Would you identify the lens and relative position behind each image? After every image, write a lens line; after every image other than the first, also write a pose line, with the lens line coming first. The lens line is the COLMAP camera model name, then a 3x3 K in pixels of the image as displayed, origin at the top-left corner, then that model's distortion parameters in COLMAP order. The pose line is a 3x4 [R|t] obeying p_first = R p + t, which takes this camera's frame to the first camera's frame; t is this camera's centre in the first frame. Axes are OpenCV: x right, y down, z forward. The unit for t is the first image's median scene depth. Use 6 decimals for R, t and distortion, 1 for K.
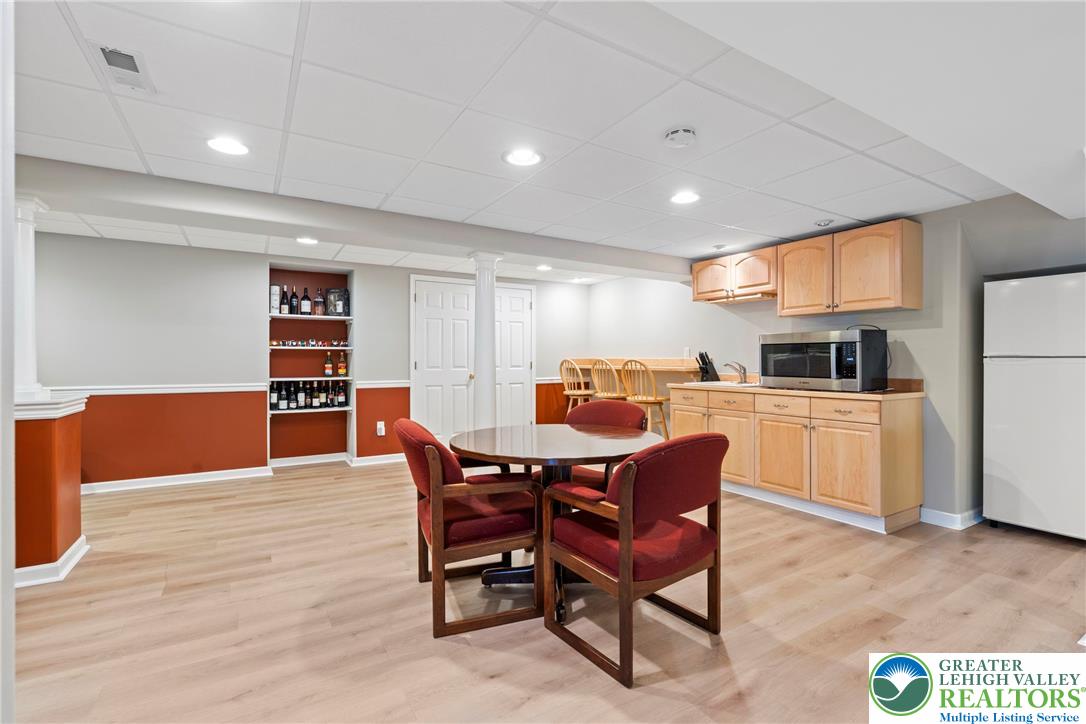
lens RADIAL K [[484.5, 0, 538.0], [0, 484.5, 362.8], [0, 0, 1]] dist [-0.004085, 0.000074]
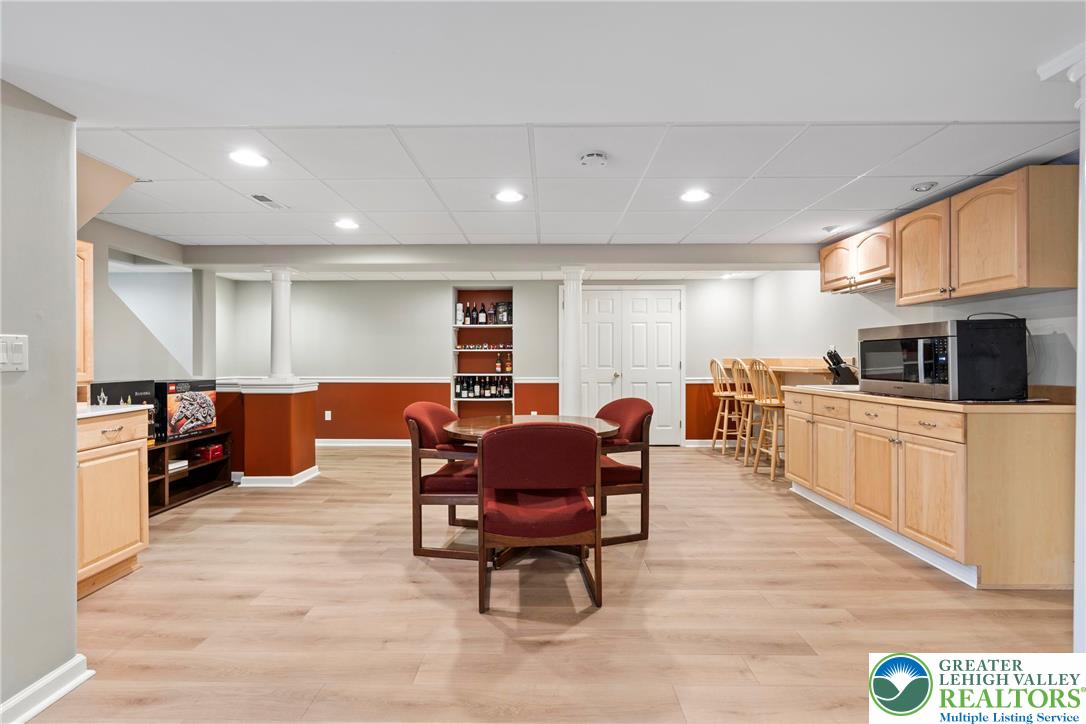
lens RADIAL K [[484.5, 0, 538.0], [0, 484.5, 362.8], [0, 0, 1]] dist [-0.004085, 0.000074]
pose [[0.849094, 0.002764, -0.528235, 0.346623], [-0.002359, 0.999996, 0.001442, -0.000178], [0.528237, 0.000022, 0.849097, -0.006775]]
